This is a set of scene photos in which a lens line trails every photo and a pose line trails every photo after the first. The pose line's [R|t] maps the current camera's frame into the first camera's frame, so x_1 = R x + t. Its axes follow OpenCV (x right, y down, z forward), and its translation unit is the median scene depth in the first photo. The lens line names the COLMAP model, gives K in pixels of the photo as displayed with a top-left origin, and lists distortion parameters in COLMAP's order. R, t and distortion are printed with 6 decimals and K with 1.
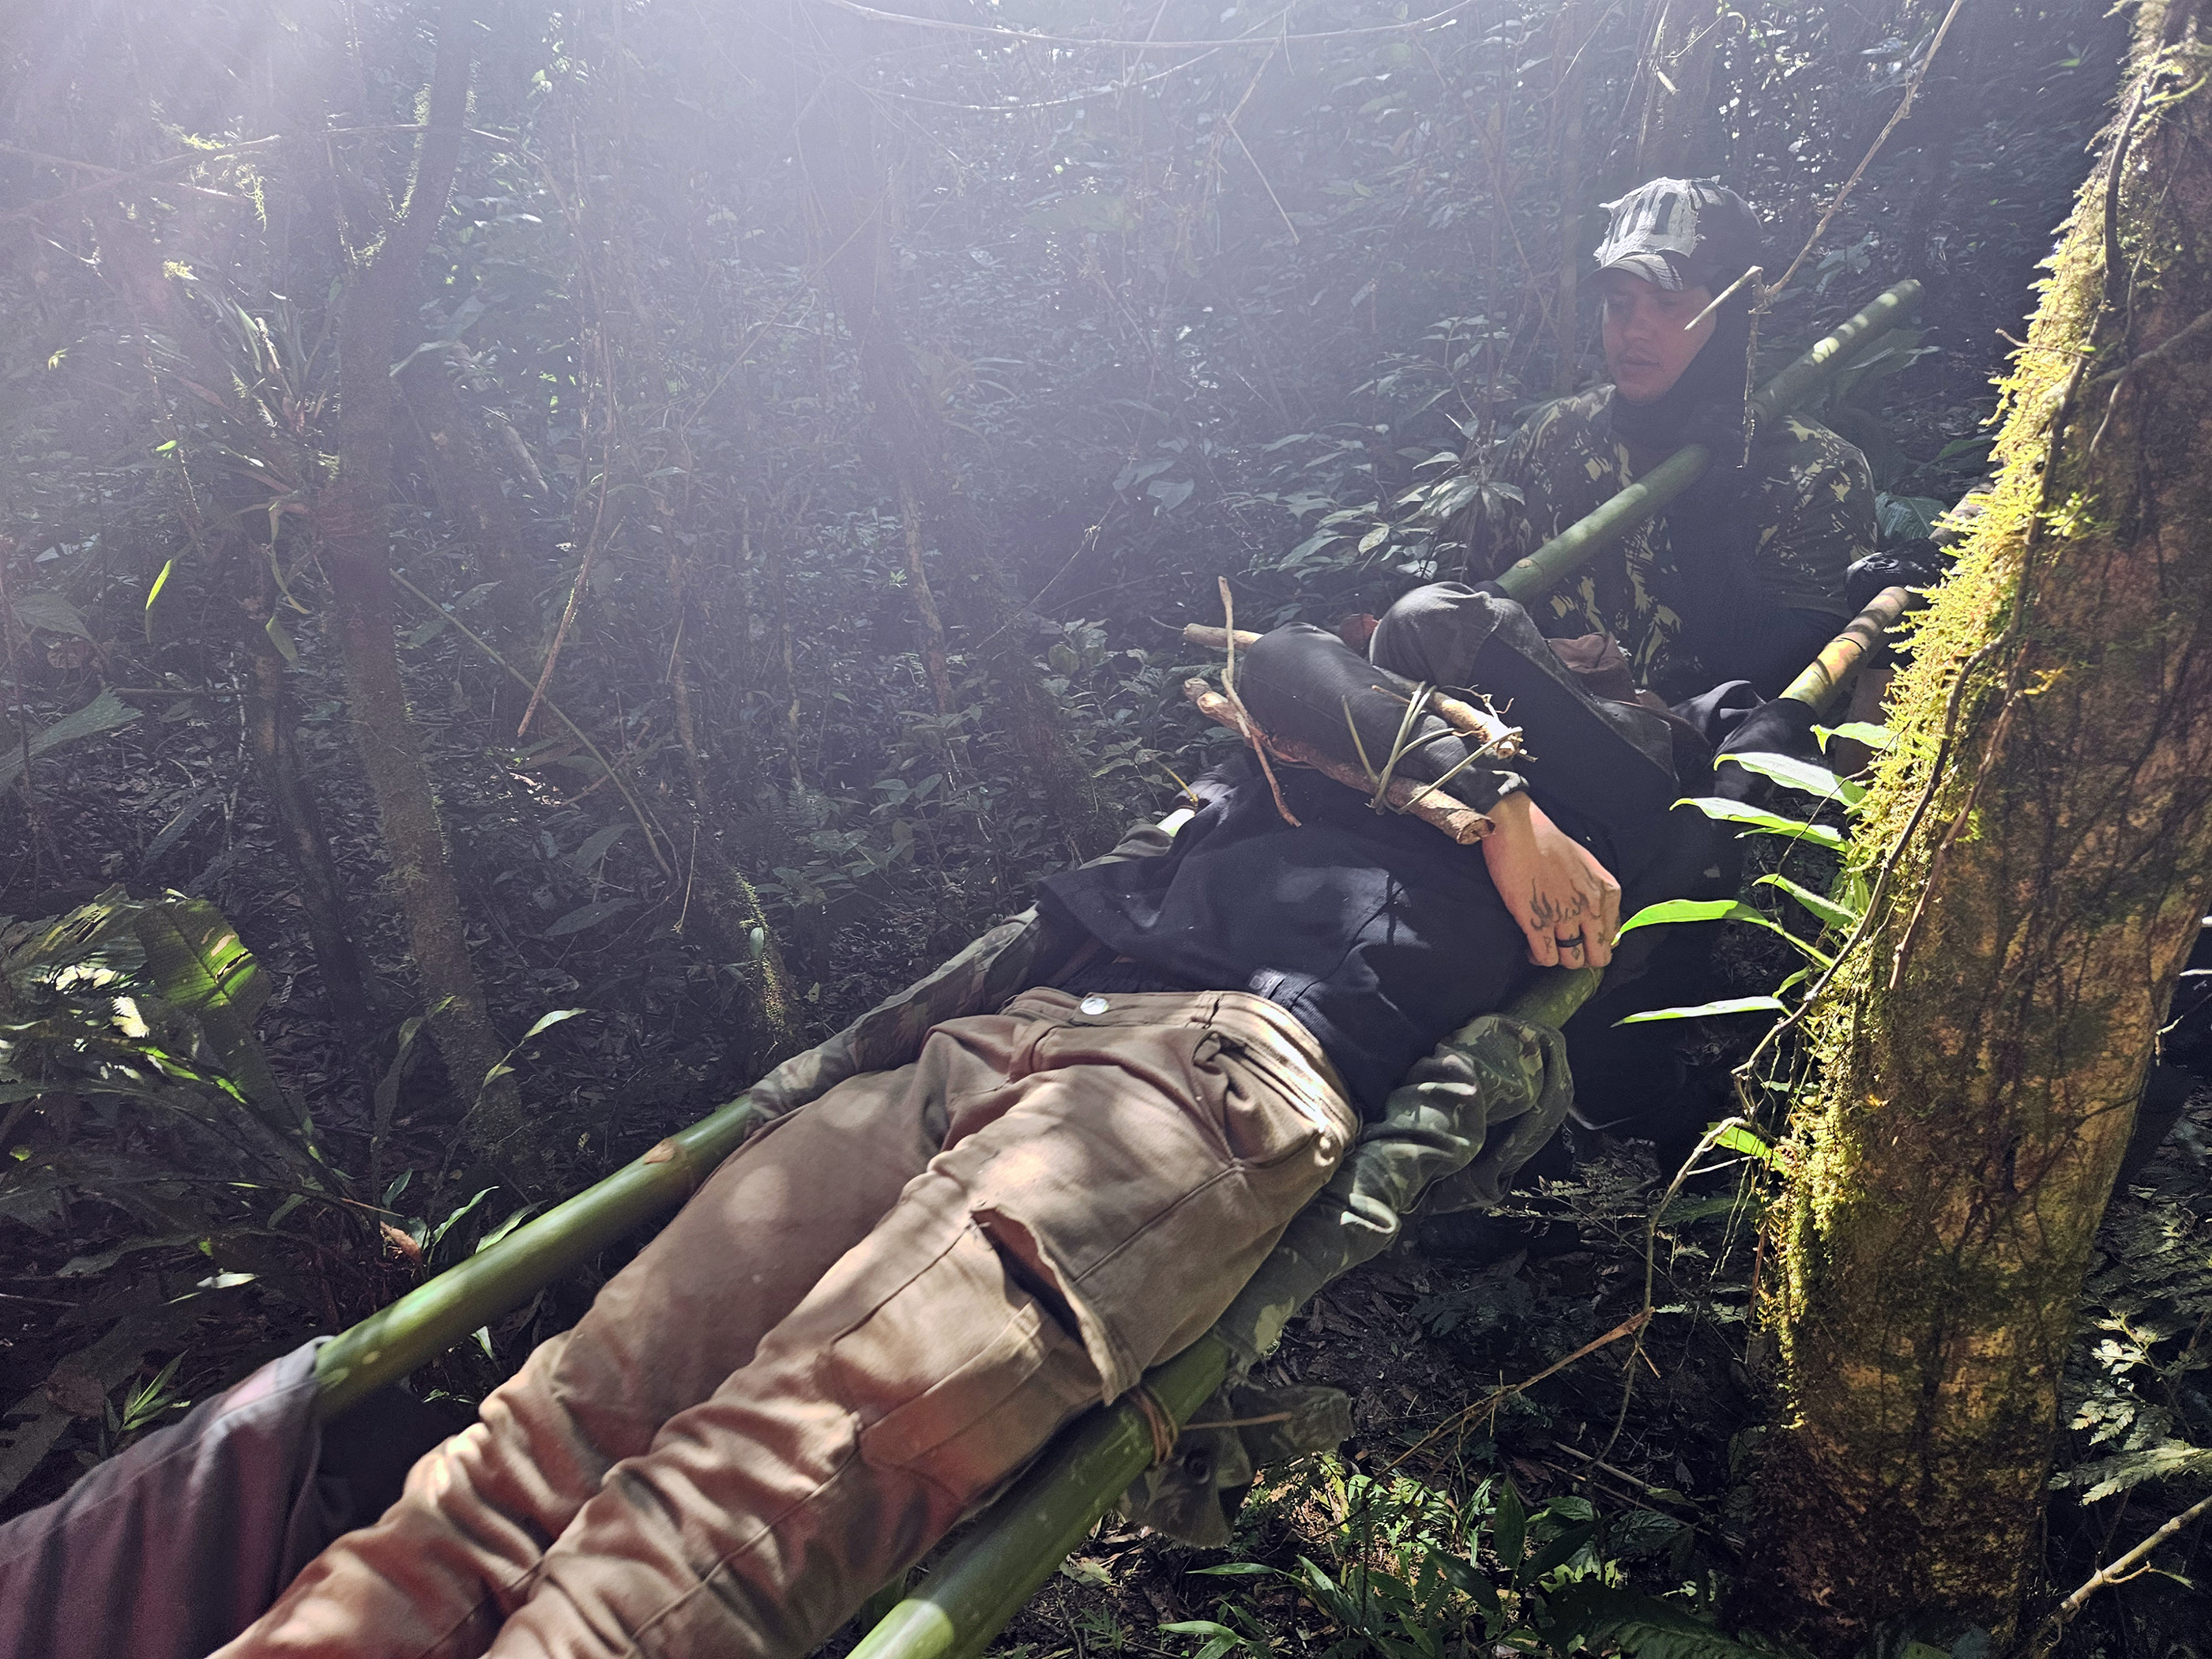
lens RADIAL K [[1461.9, 0, 1085.2], [0, 1461.9, 831.2], [0, 0, 1]] dist [0.067860, -0.049813]
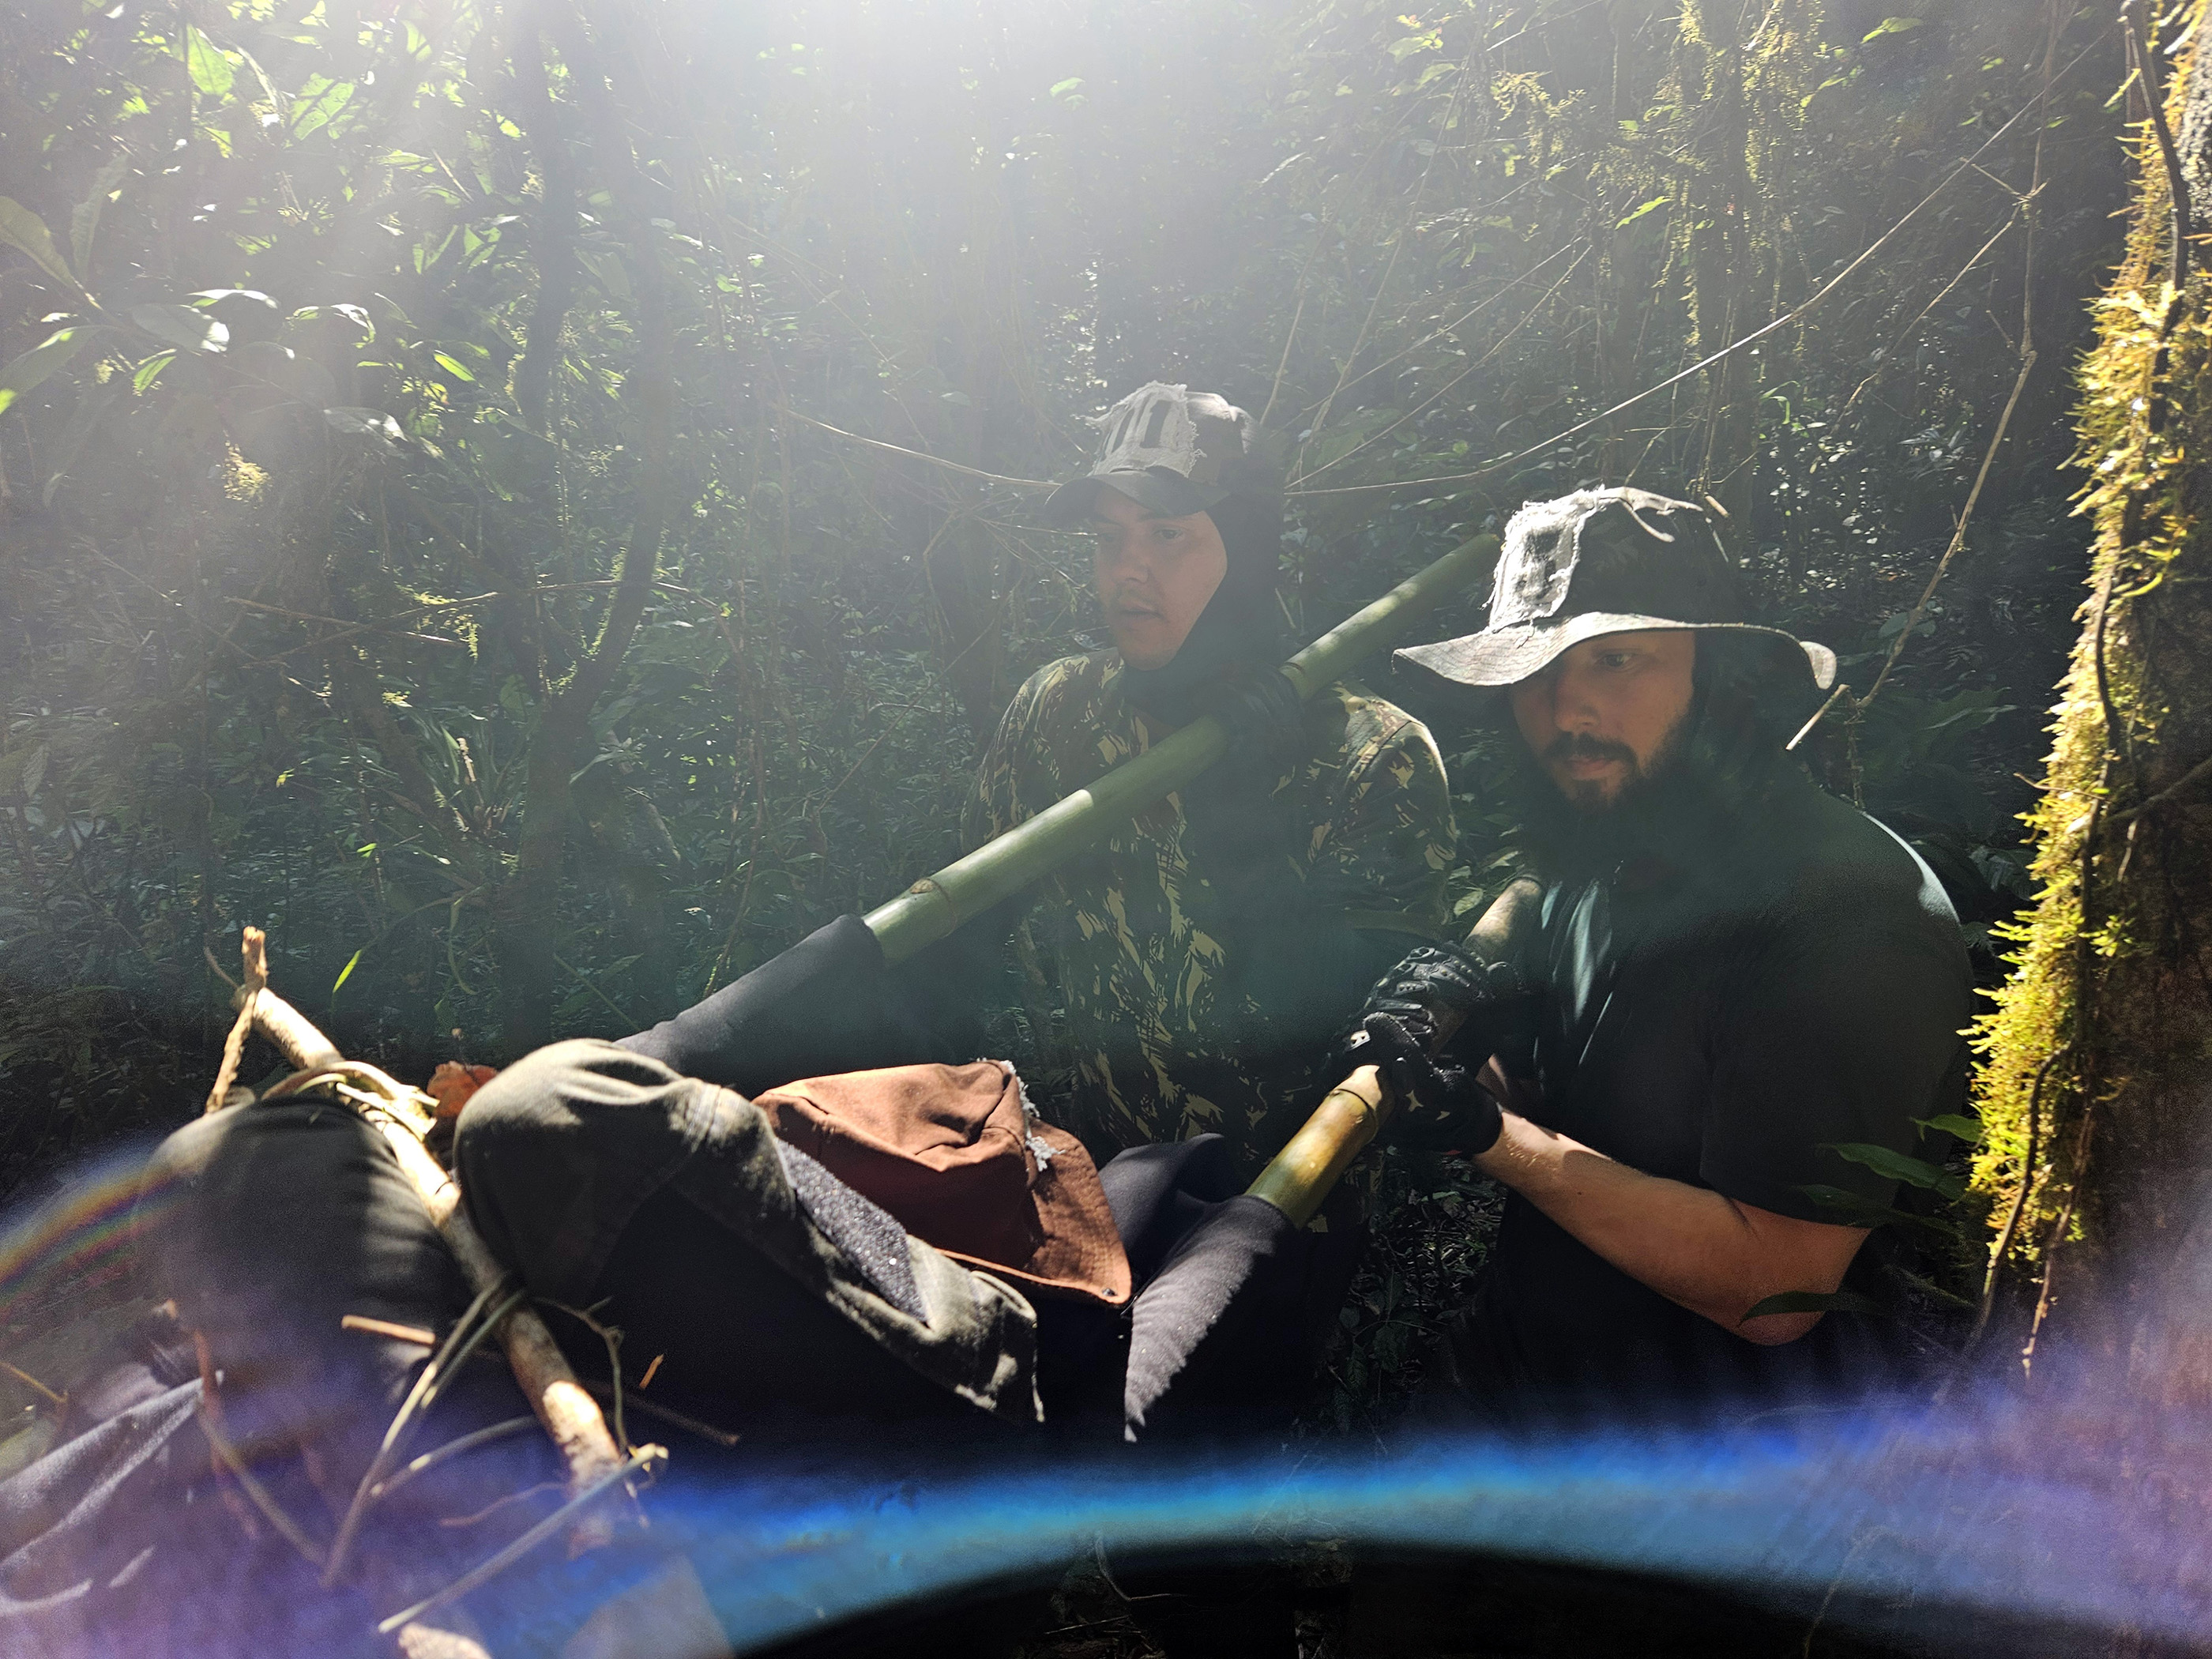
lens RADIAL K [[1461.9, 0, 1085.2], [0, 1461.9, 831.2], [0, 0, 1]] dist [0.067860, -0.049813]
pose [[0.997732, -0.018513, -0.064710, -0.015764], [0.003142, 0.973190, -0.229982, -0.034937], [0.067233, 0.229257, 0.971041, -0.119263]]
